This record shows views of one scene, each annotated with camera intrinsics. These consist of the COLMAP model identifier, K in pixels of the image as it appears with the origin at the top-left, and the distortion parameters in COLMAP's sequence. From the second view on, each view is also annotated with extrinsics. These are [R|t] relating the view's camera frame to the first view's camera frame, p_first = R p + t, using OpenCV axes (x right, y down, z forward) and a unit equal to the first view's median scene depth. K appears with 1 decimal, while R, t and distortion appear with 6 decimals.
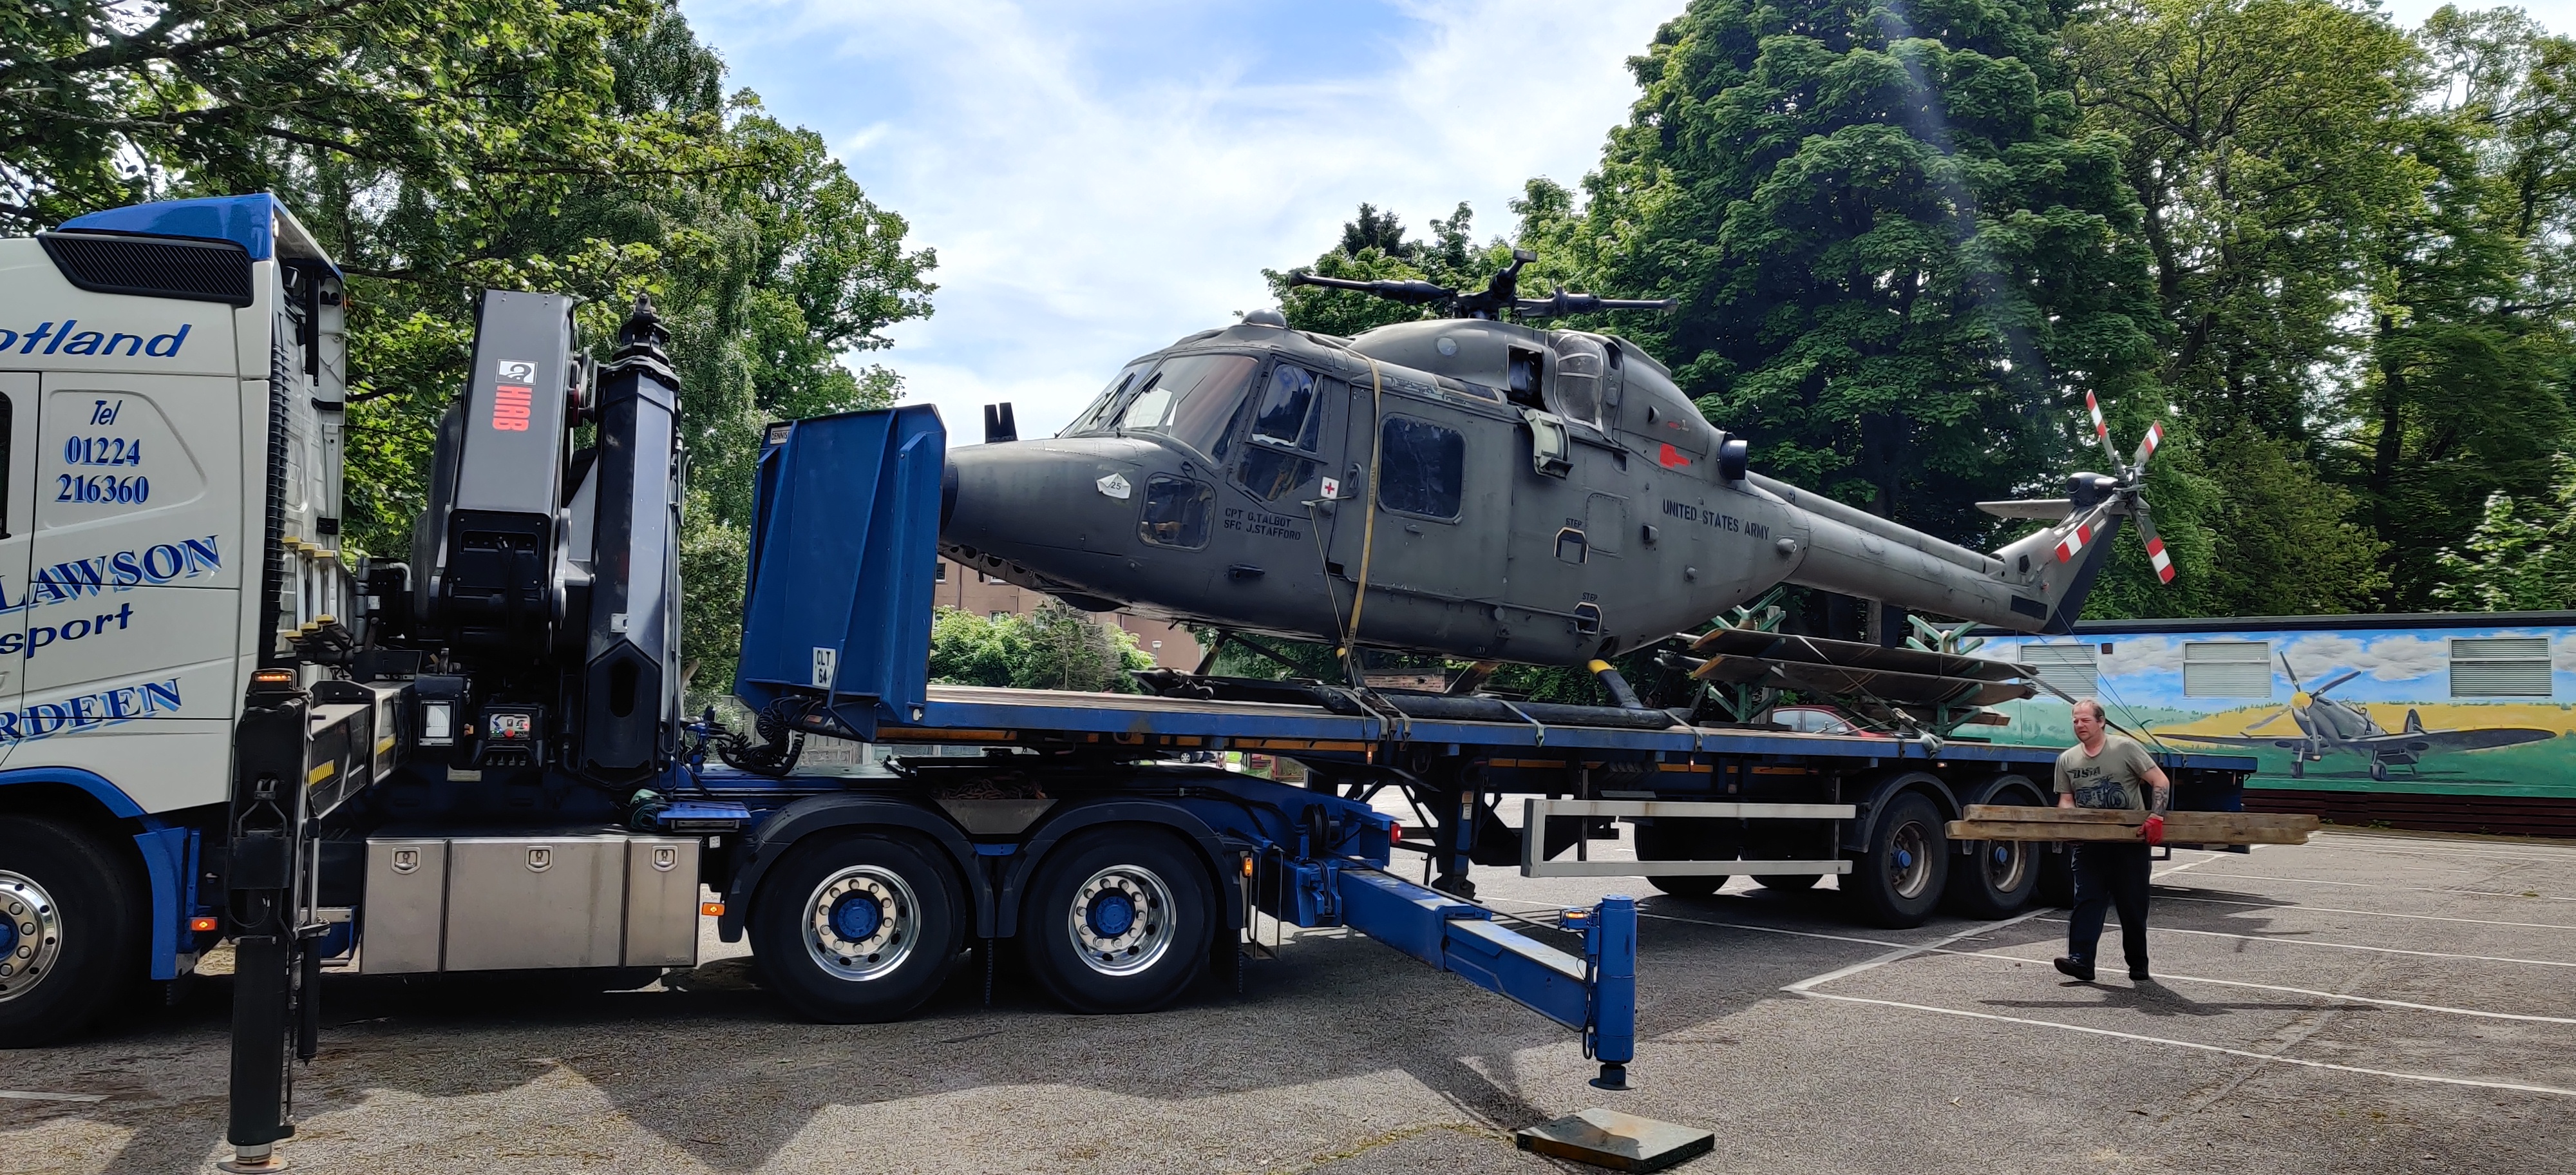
lens RADIAL K [[1918.5, 0, 1325.5], [0, 1918.5, 613.4], [0, 0, 1]] dist [0.036153, -0.007944]
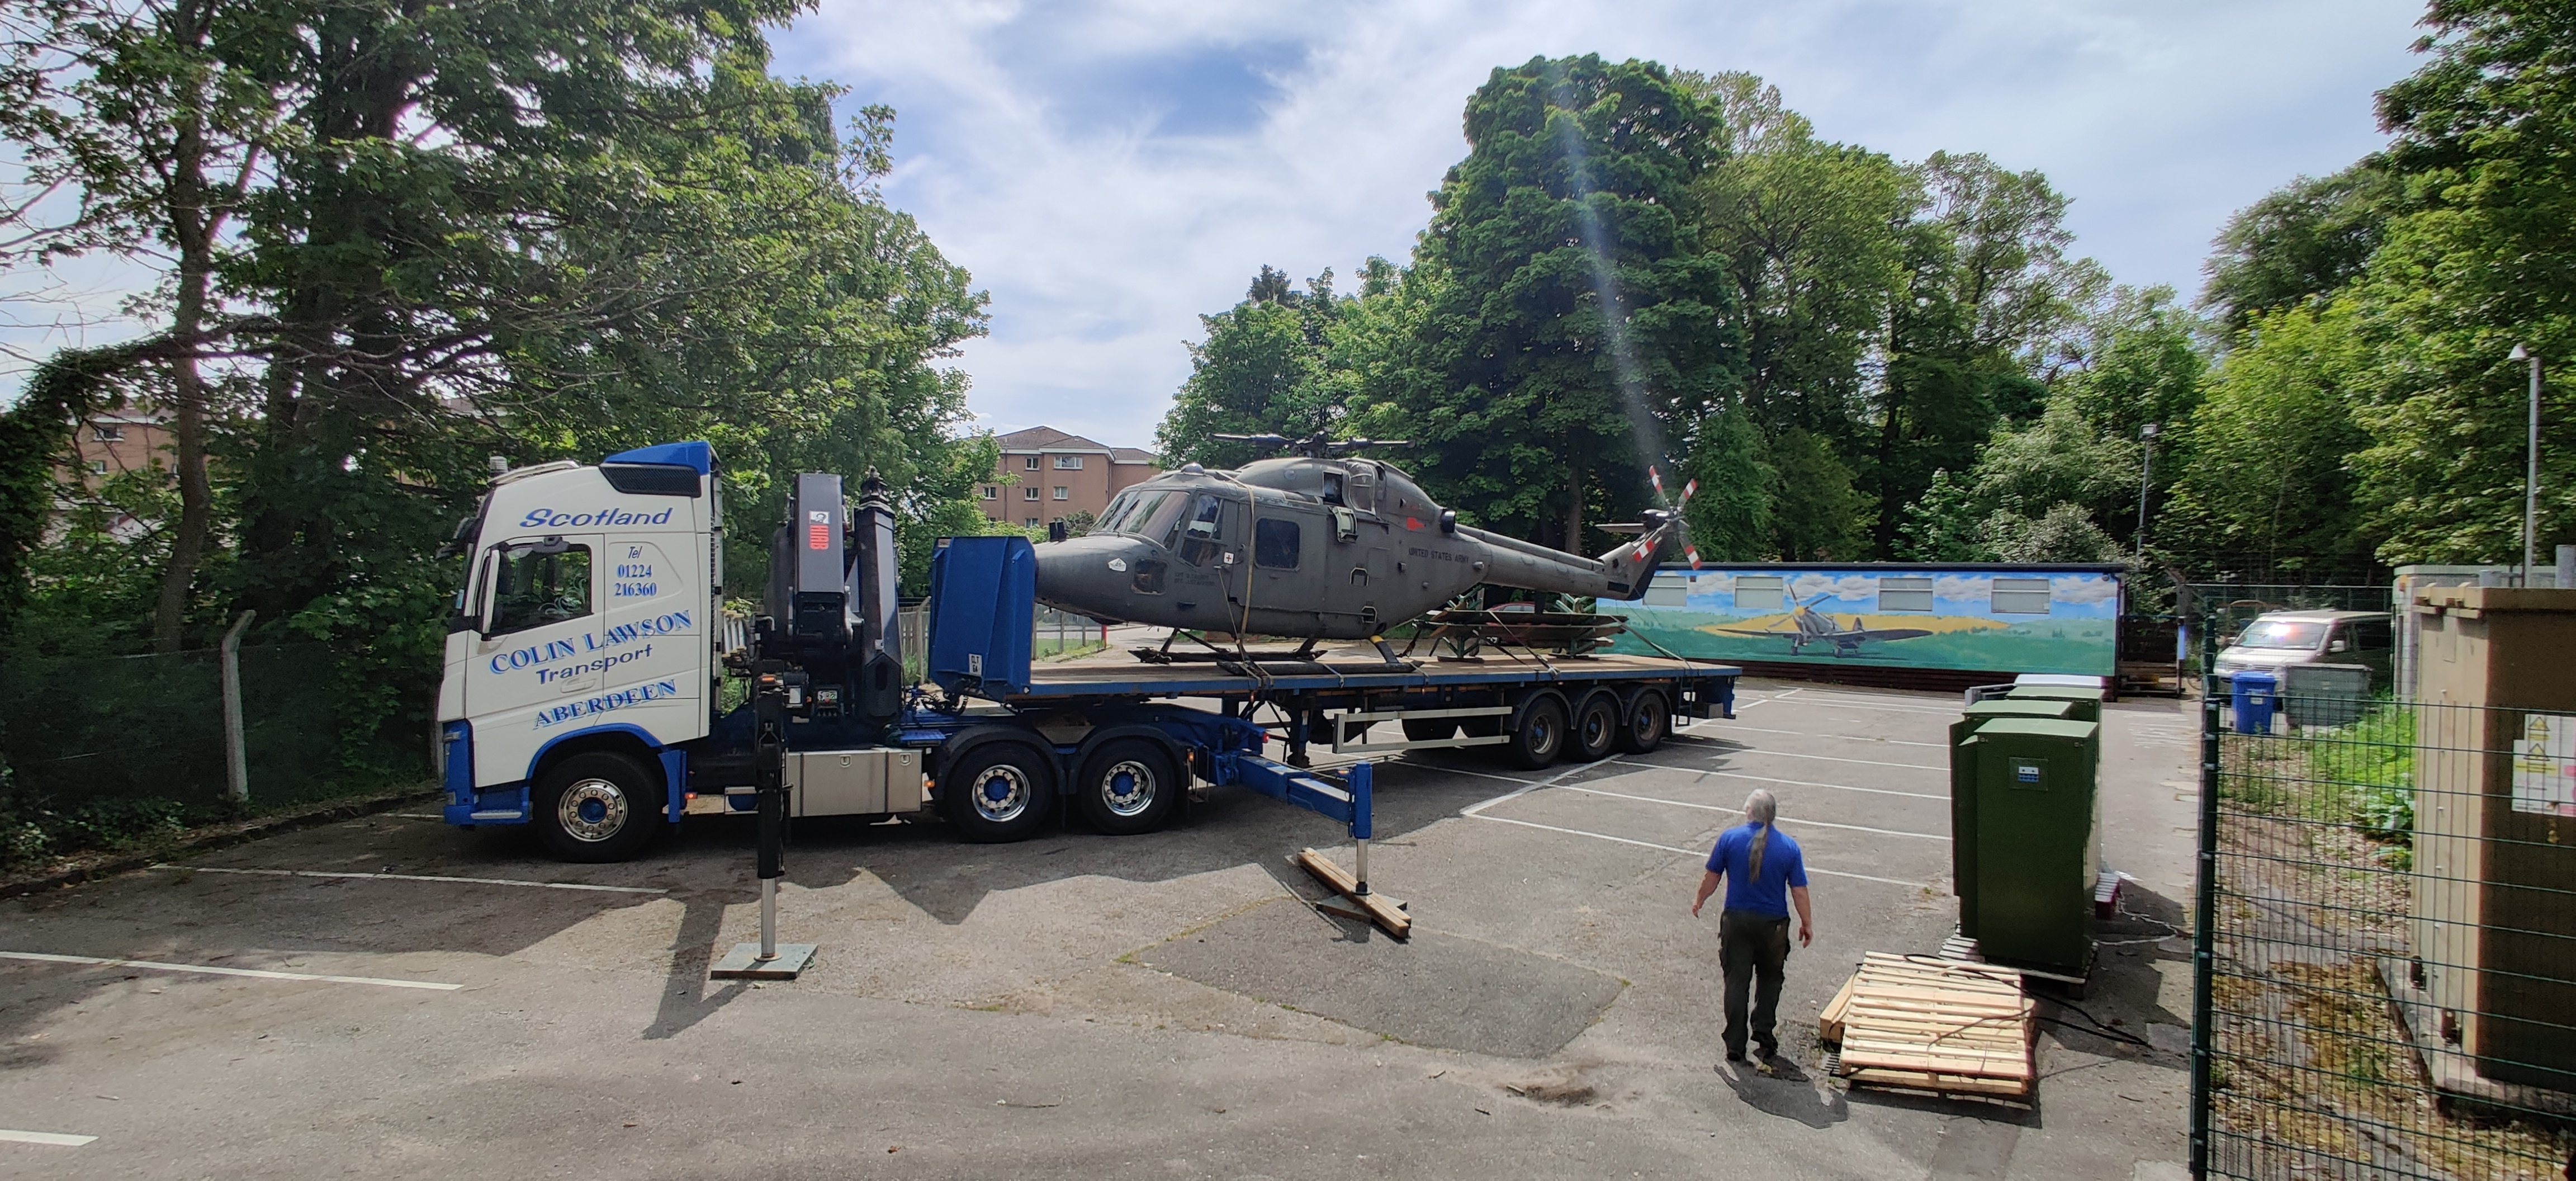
lens RADIAL K [[1257.0, 0, 1270.7], [0, 1257.0, 631.5], [0, 0, 1]] dist [-0.006827, 0.003479]
pose [[0.999739, 0.000498, 0.022845, 0.004111], [-0.002825, 0.994787, 0.101936, -0.038530], [-0.022675, -0.101974, 0.994529, -0.084880]]
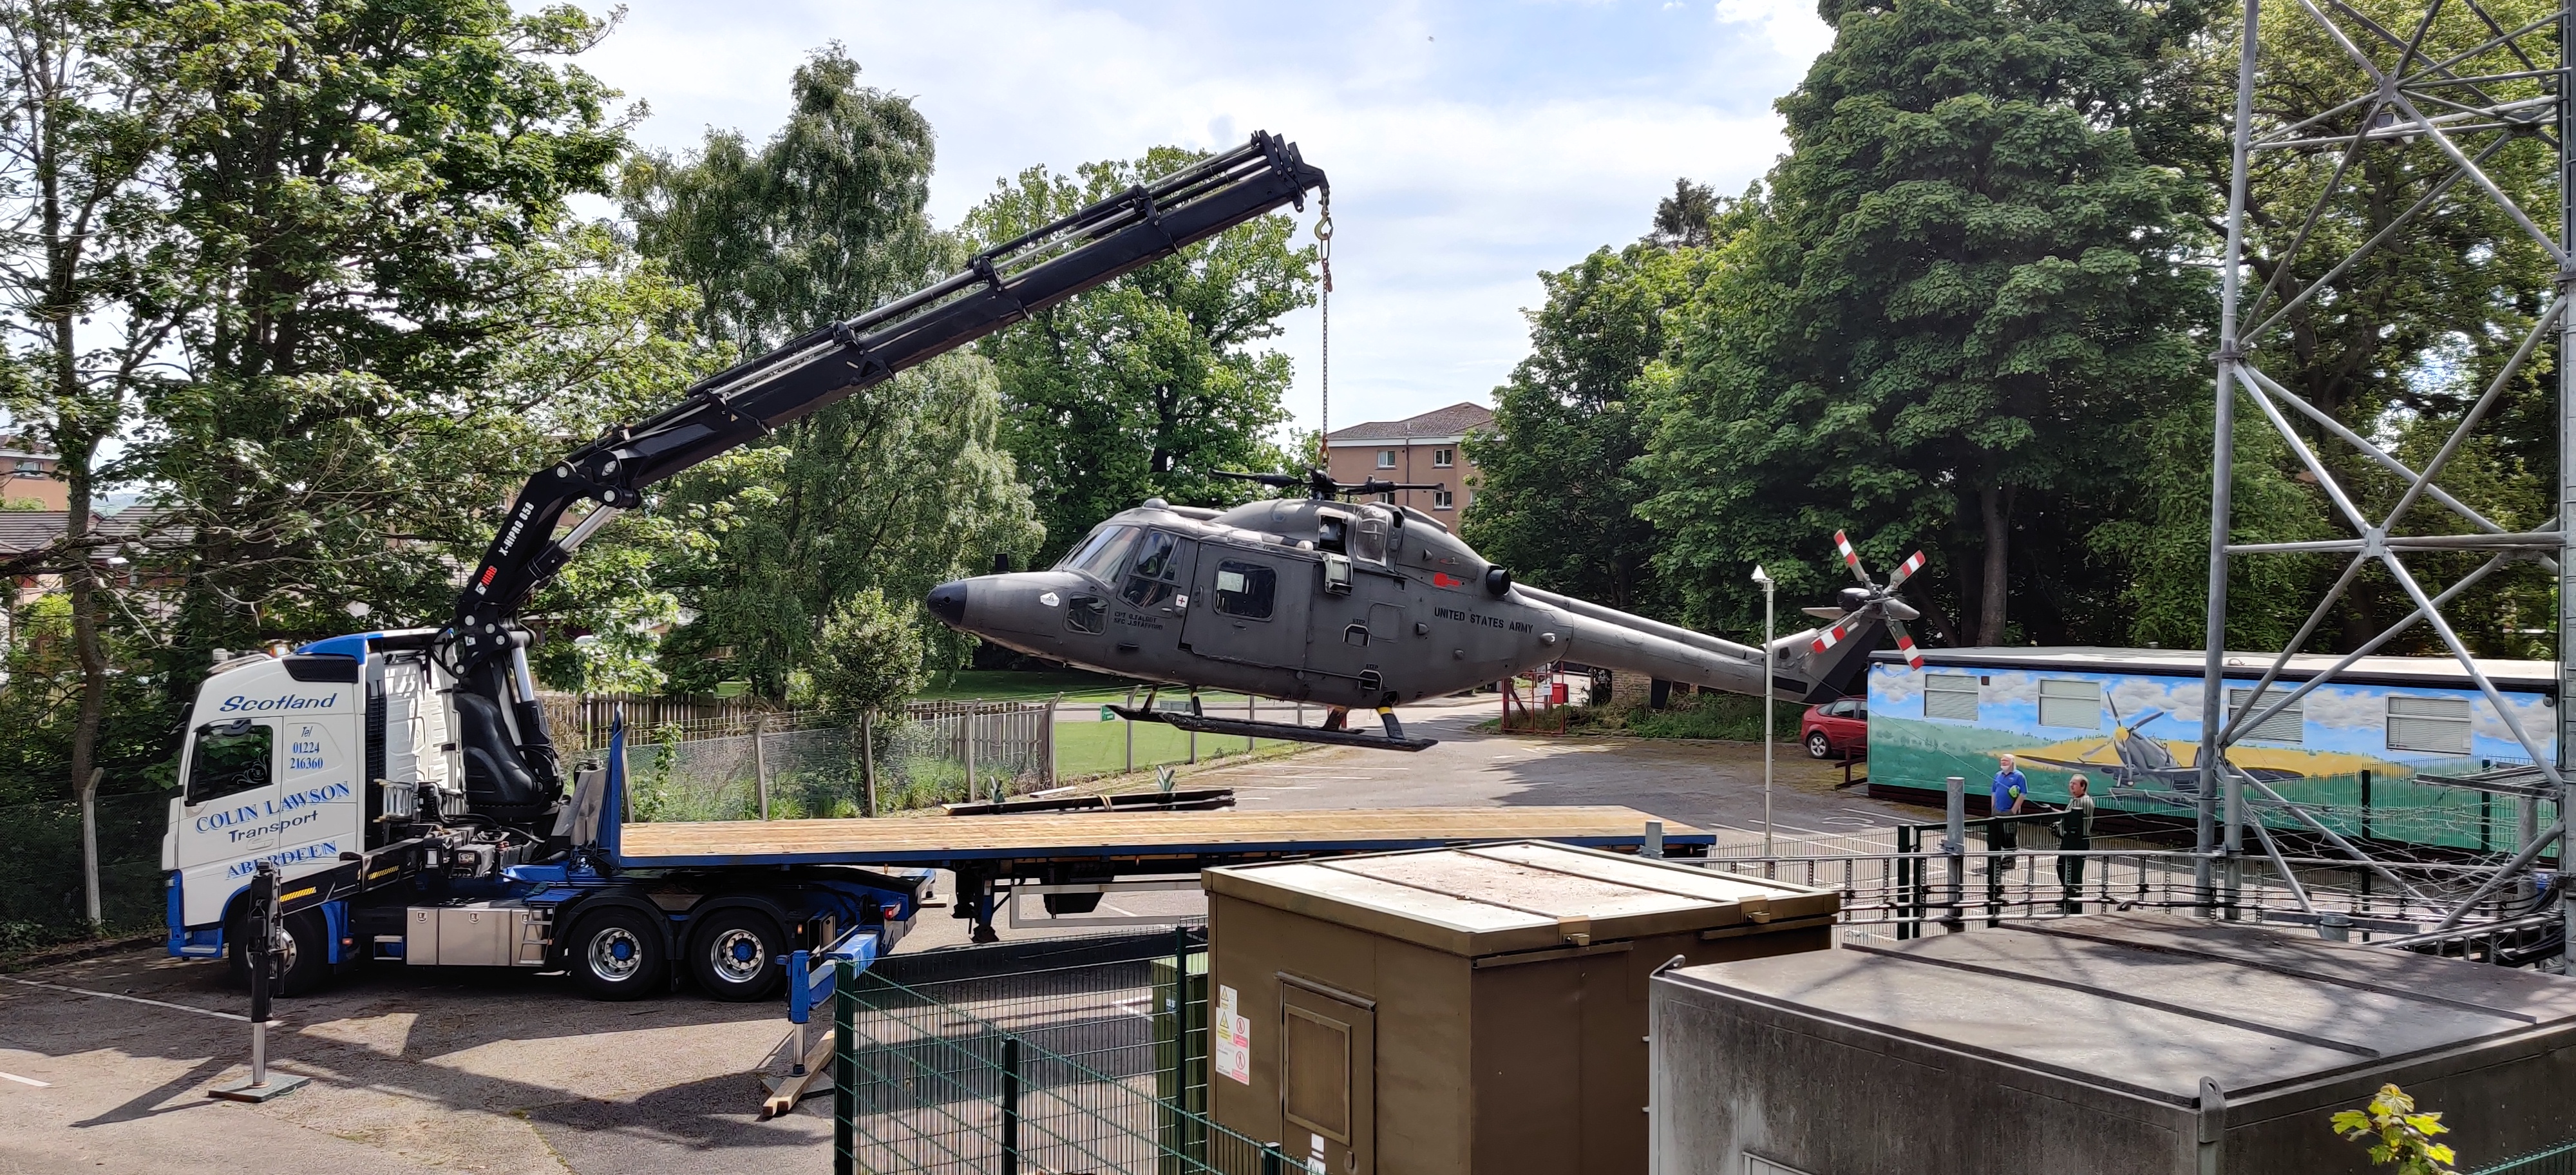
lens RADIAL K [[1918.5, 0, 1258.8], [0, 1918.5, 614.1], [0, 0, 1]] dist [0.036153, -0.007944]
pose [[0.936432, -0.003770, -0.350828, 0.324229], [0.029219, 0.997307, 0.067272, -0.091928], [0.349630, -0.073246, 0.934020, -0.200167]]
